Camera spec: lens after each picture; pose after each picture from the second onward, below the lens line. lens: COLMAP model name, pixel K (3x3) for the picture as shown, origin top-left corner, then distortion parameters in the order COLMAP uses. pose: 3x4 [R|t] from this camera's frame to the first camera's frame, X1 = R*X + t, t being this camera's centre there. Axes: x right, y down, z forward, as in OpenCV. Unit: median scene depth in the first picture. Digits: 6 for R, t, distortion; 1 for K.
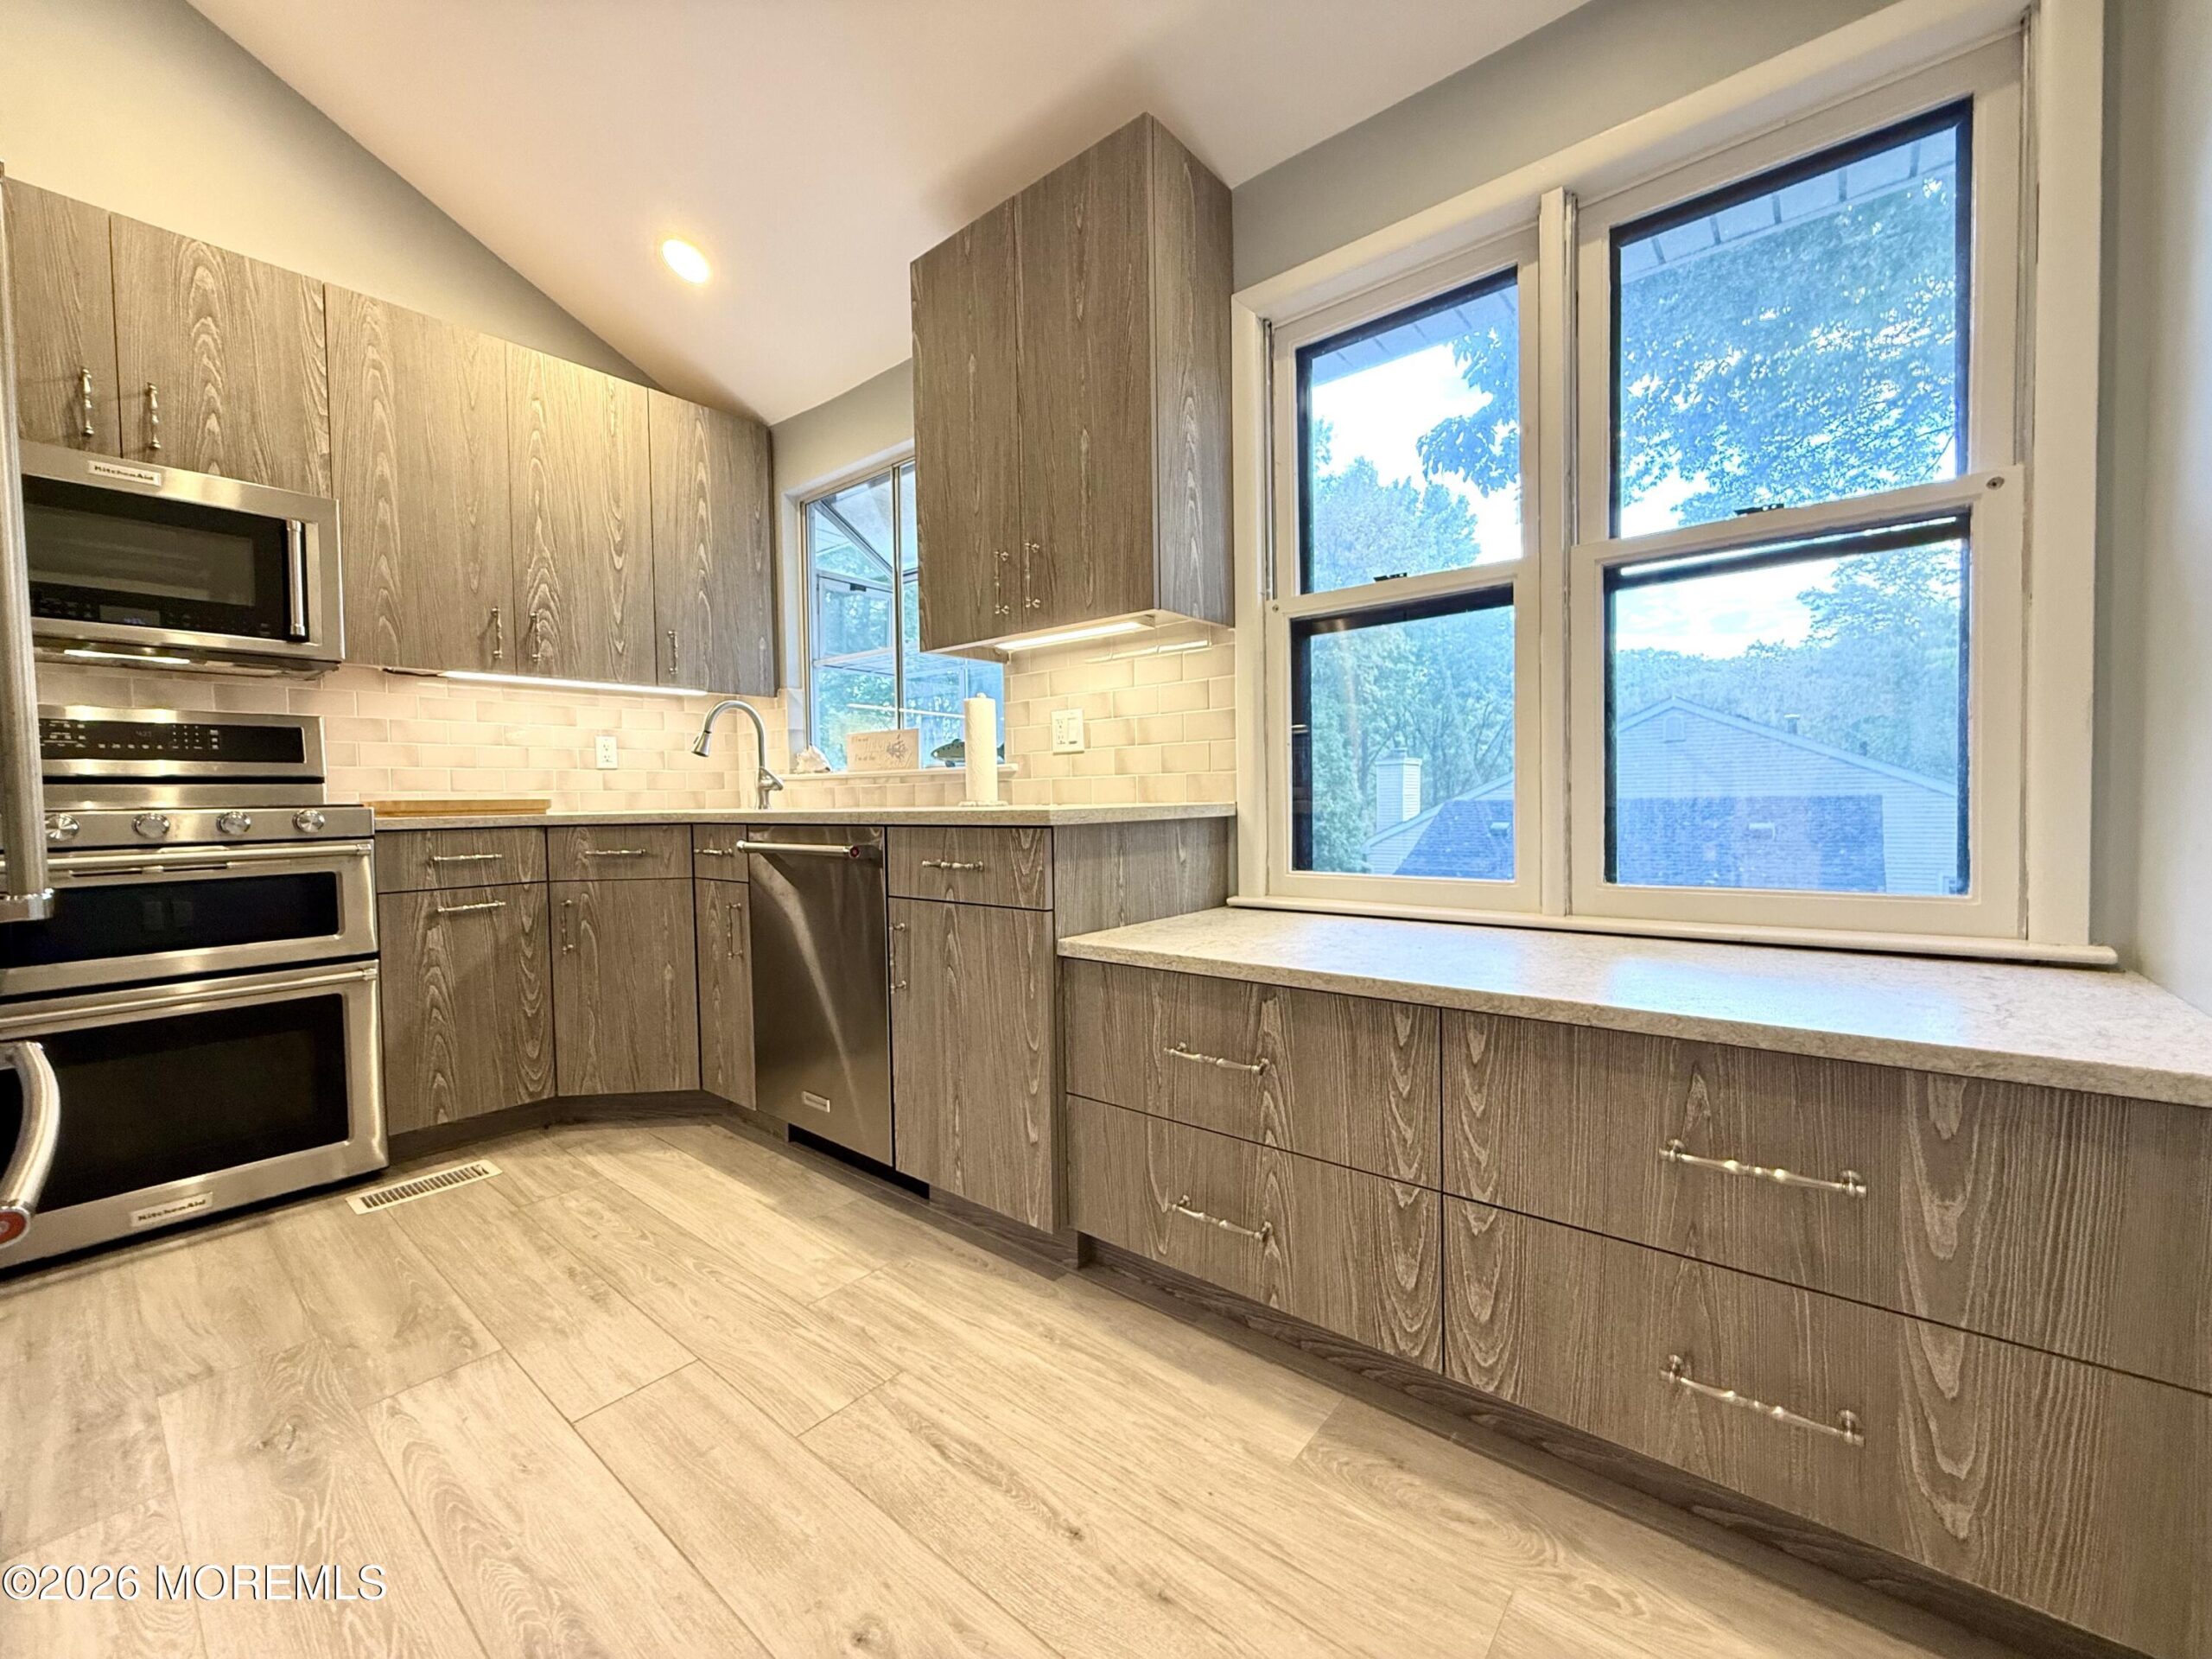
lens RADIAL K [[880.0, 0, 1104.1], [0, 880.0, 830.0], [0, 0, 1]] dist [-0.001987, -0.000279]
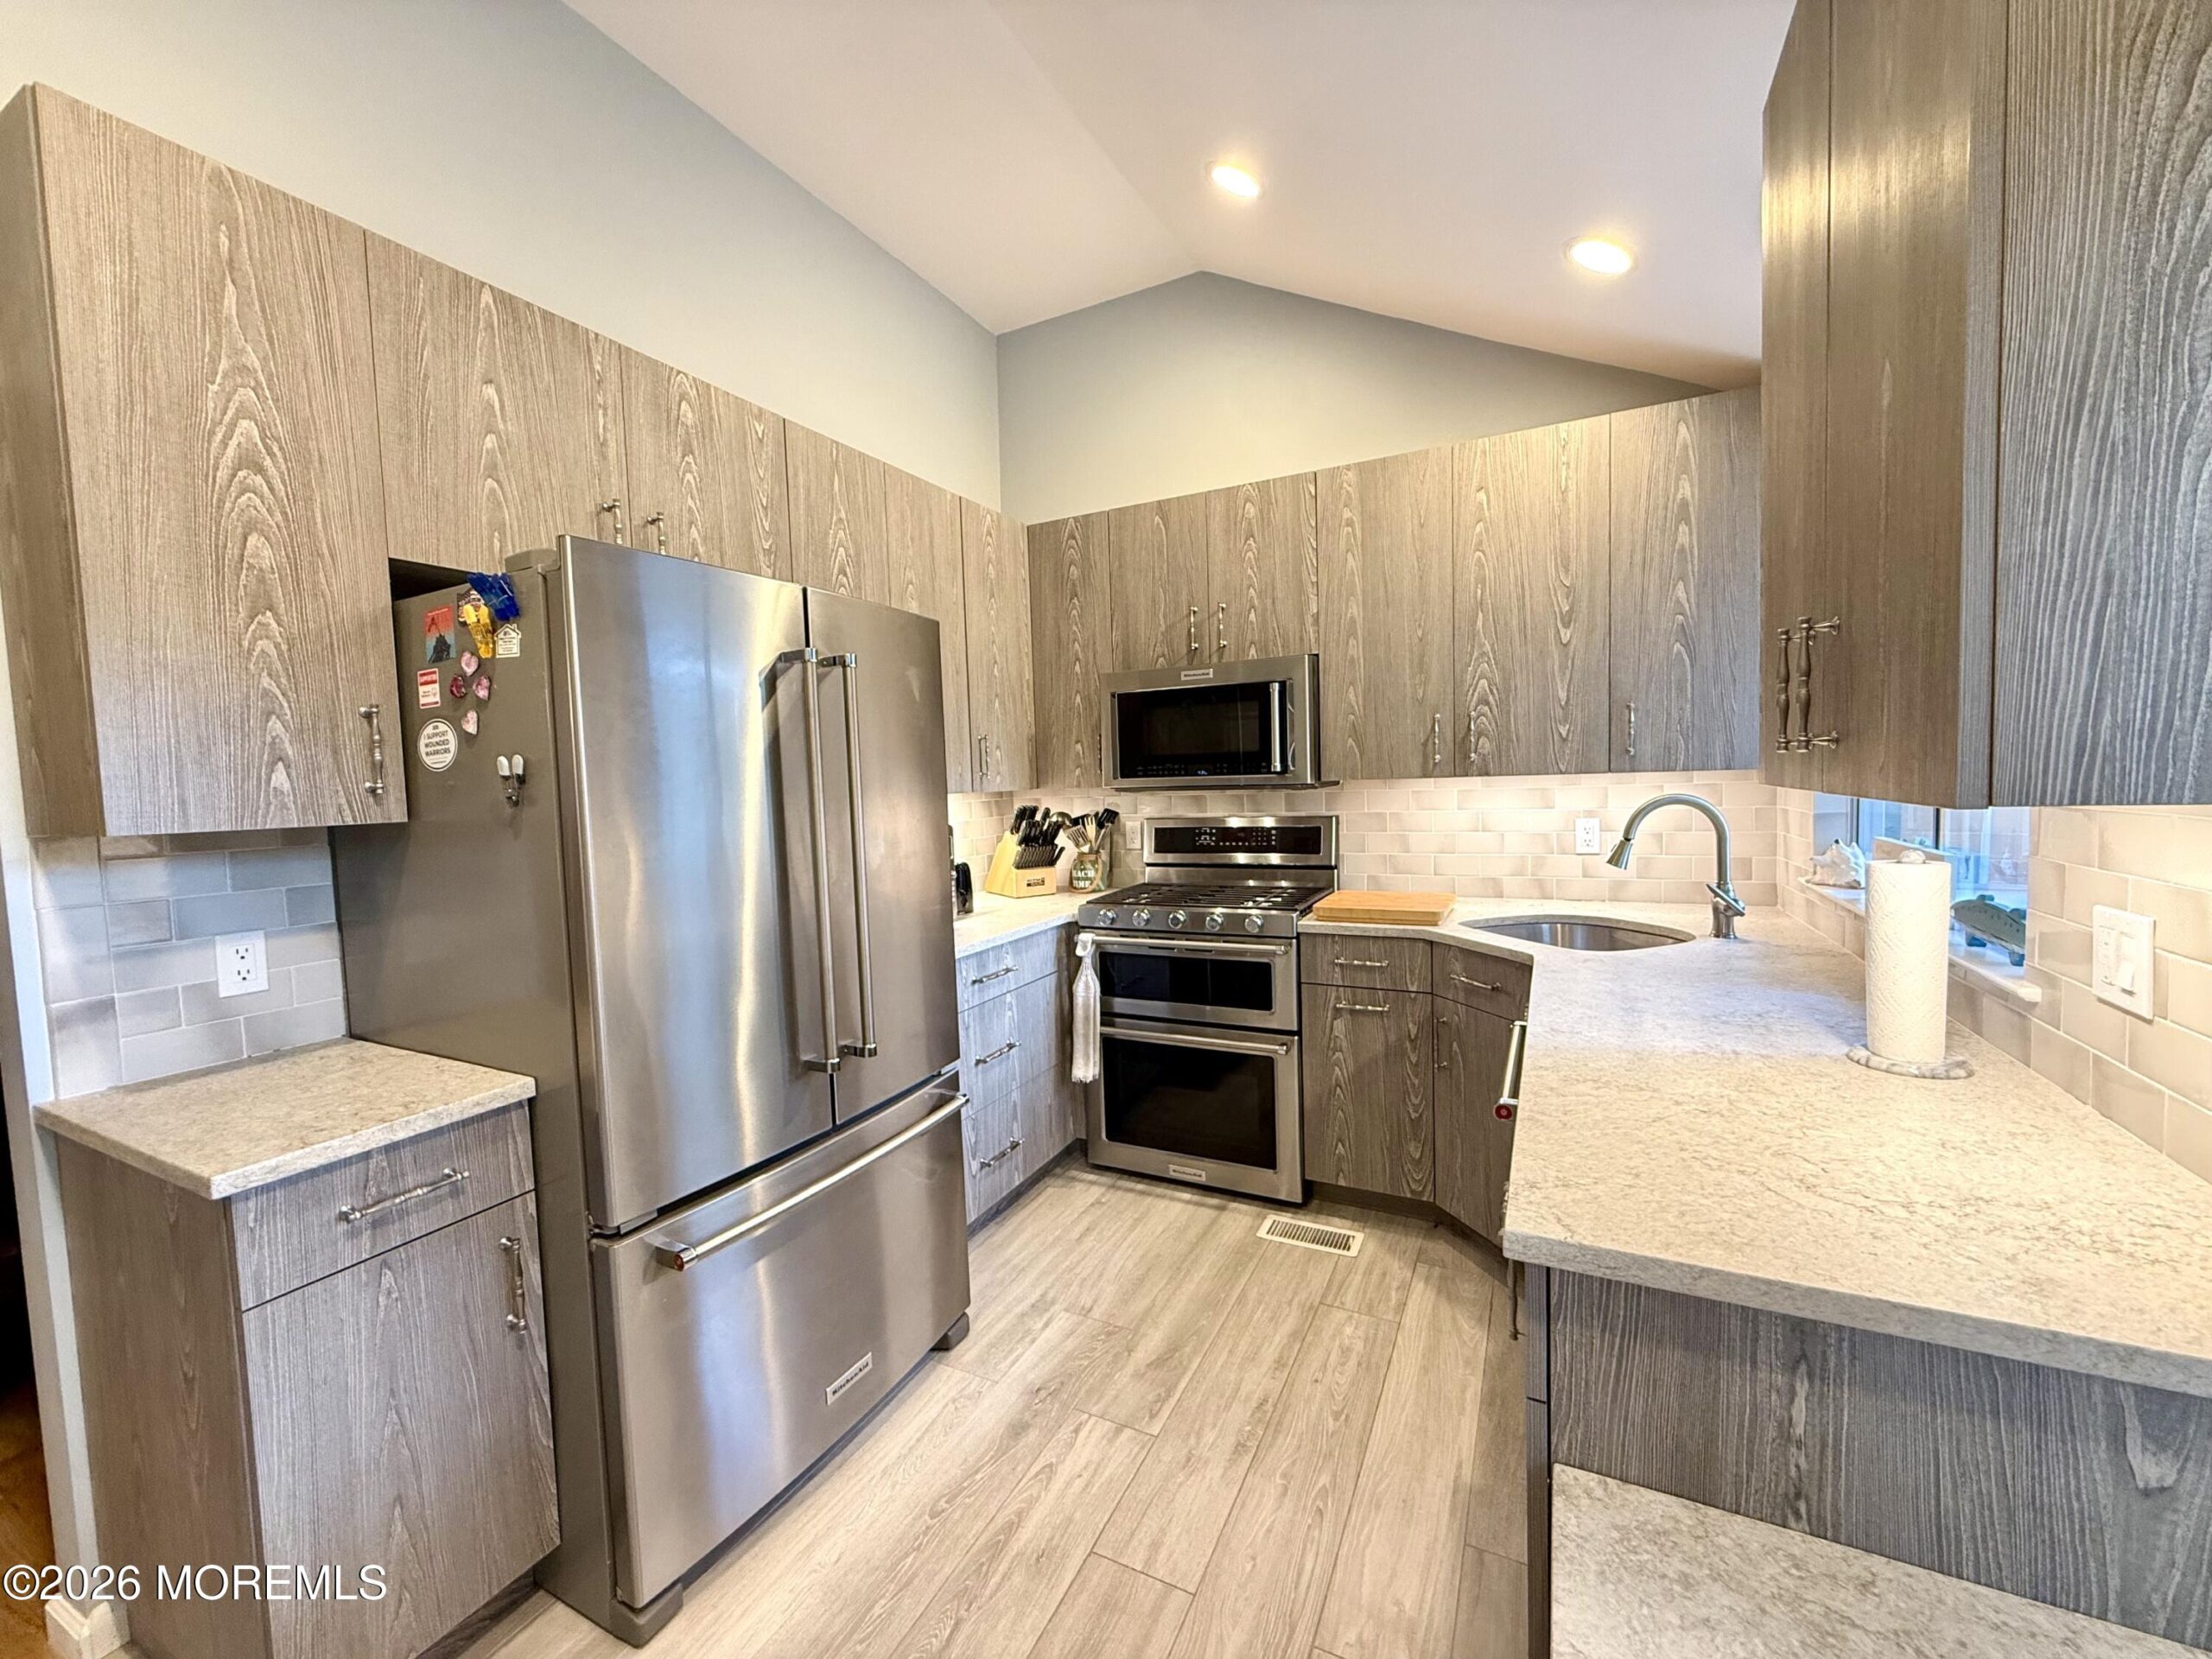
lens RADIAL K [[880.0, 0, 1104.7], [0, 880.0, 829.7], [0, 0, 1]] dist [-0.001987, -0.000279]
pose [[0.218260, 0.067922, -0.973524, 0.280229], [-0.005828, 0.997648, 0.068299, -0.215732], [0.975873, -0.009233, 0.218143, 0.456904]]
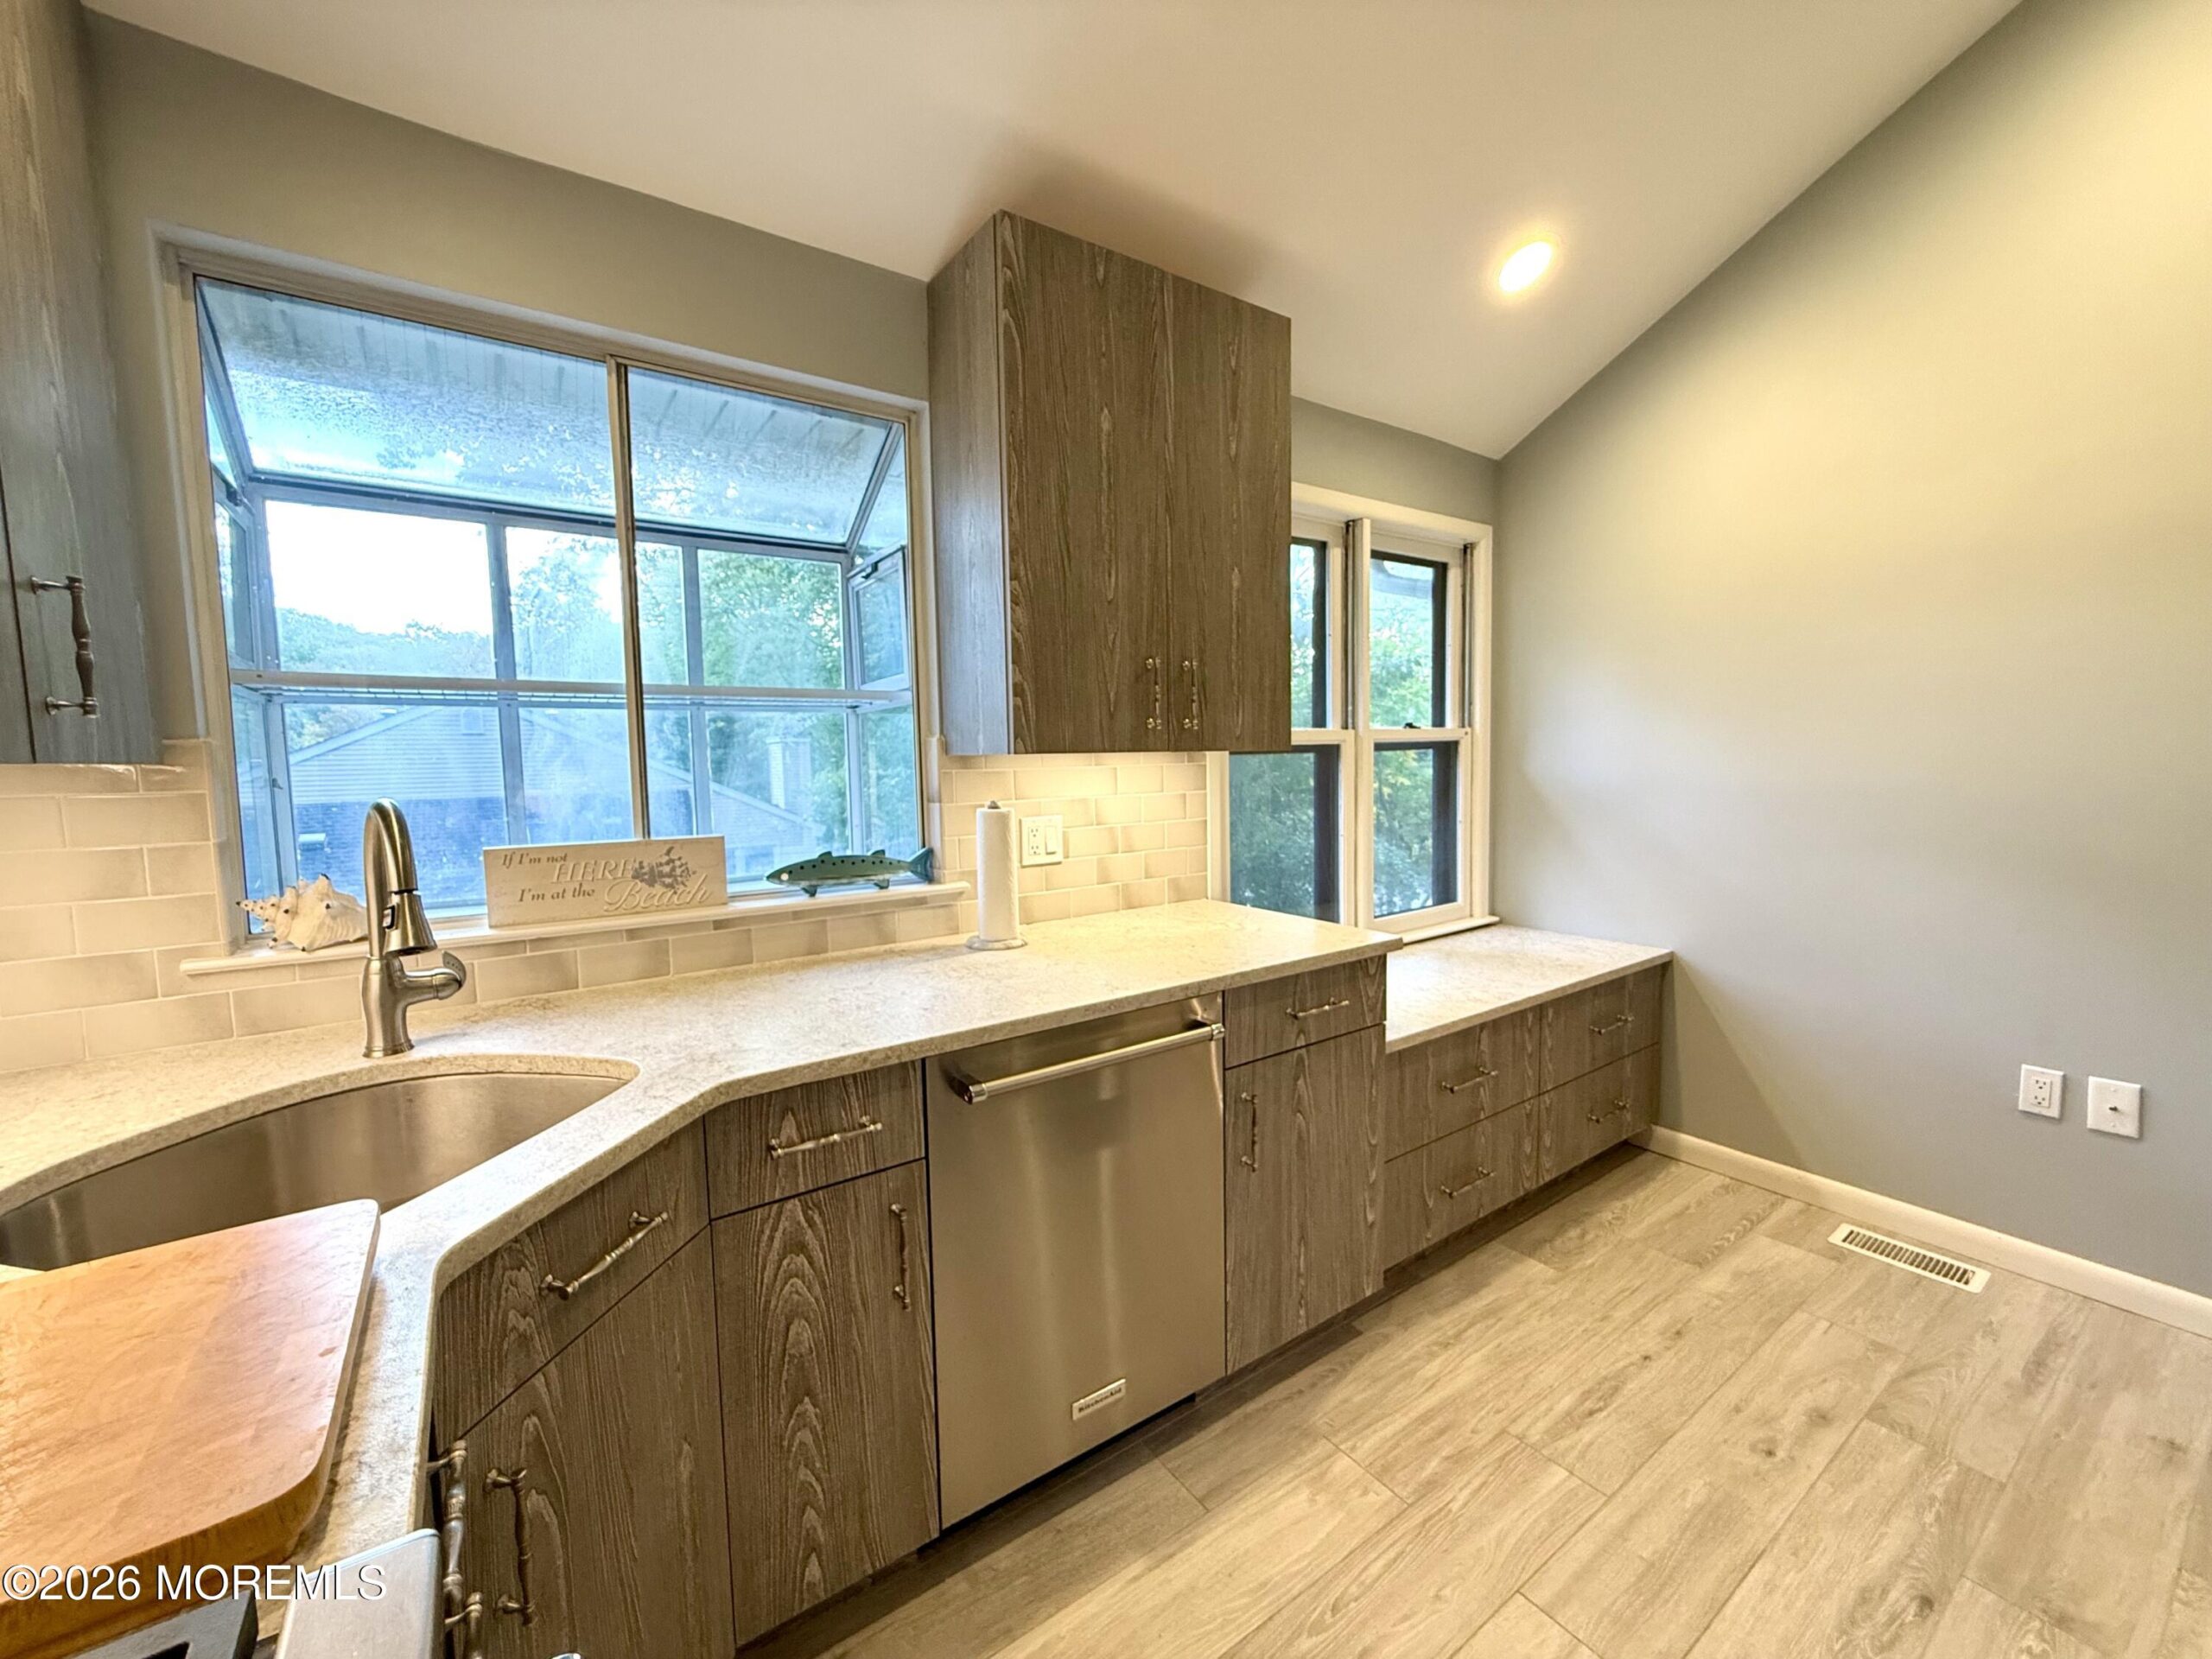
lens RADIAL K [[880.0, 0, 1100.6], [0, 880.0, 830.6], [0, 0, 1]] dist [-0.001987, -0.000279]
pose [[0.269342, -0.070267, 0.960478, -0.948501], [0.048852, 0.997048, 0.059243, -0.186661], [-0.961805, 0.030964, 0.271979, 0.768112]]
